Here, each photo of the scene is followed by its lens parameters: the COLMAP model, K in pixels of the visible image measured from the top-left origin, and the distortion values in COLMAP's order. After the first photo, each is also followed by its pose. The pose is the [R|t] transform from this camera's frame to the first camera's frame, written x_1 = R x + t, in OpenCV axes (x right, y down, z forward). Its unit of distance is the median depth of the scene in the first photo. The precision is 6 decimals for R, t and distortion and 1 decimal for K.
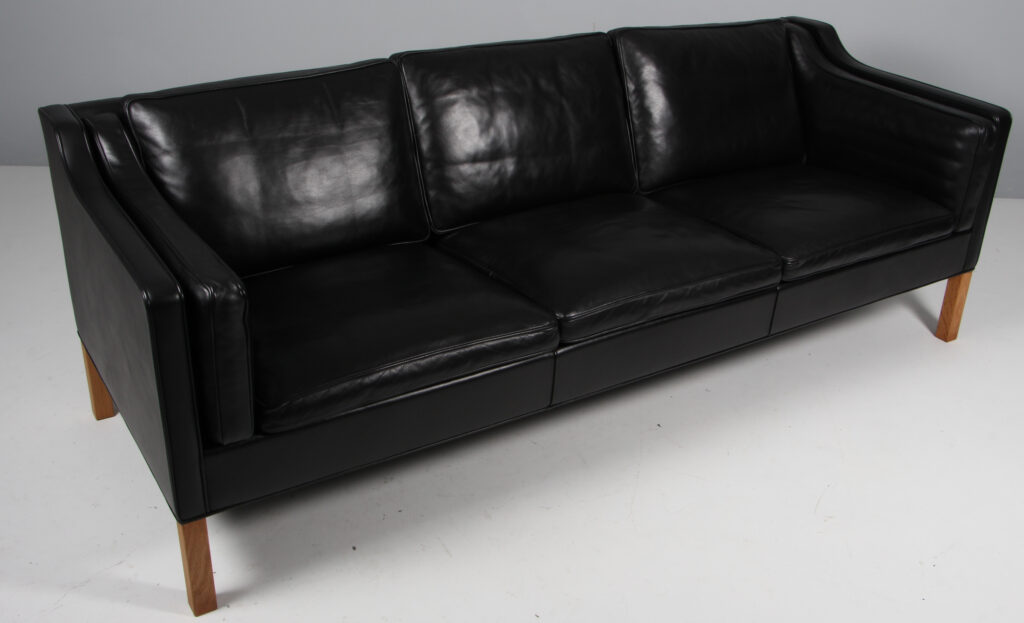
lens RADIAL K [[1055.9, 0, 512.0], [0, 1055.9, 311.5], [0, 0, 1]] dist [-0.167844, 0.251305]
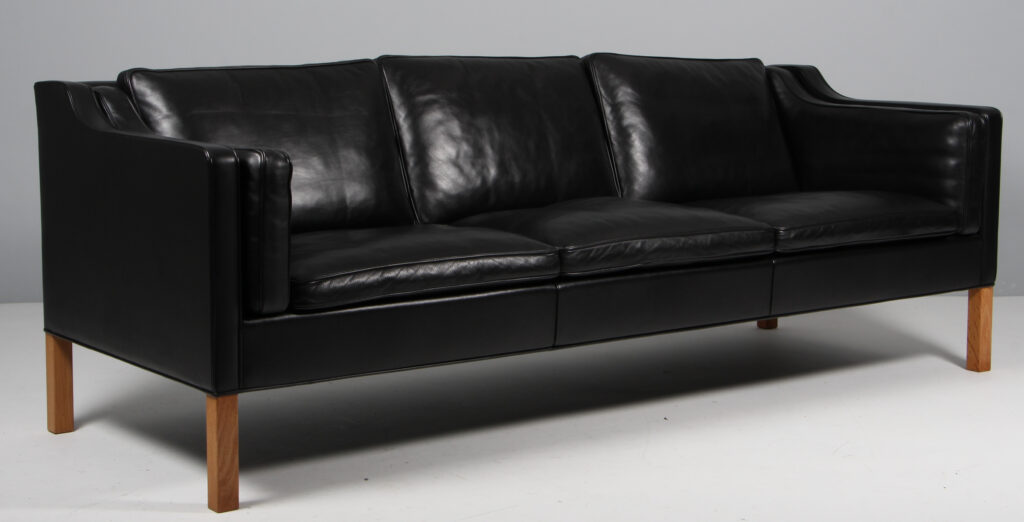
lens RADIAL K [[1777.1, 0, 512.0], [0, 1777.1, 261.0], [0, 0, 1]] dist [0.018950, 0.073022]
pose [[0.996552, -0.035382, 0.075053, -0.103786], [0.058560, 0.940729, -0.334066, 0.467772], [-0.058785, 0.337309, 0.939557, -0.499200]]
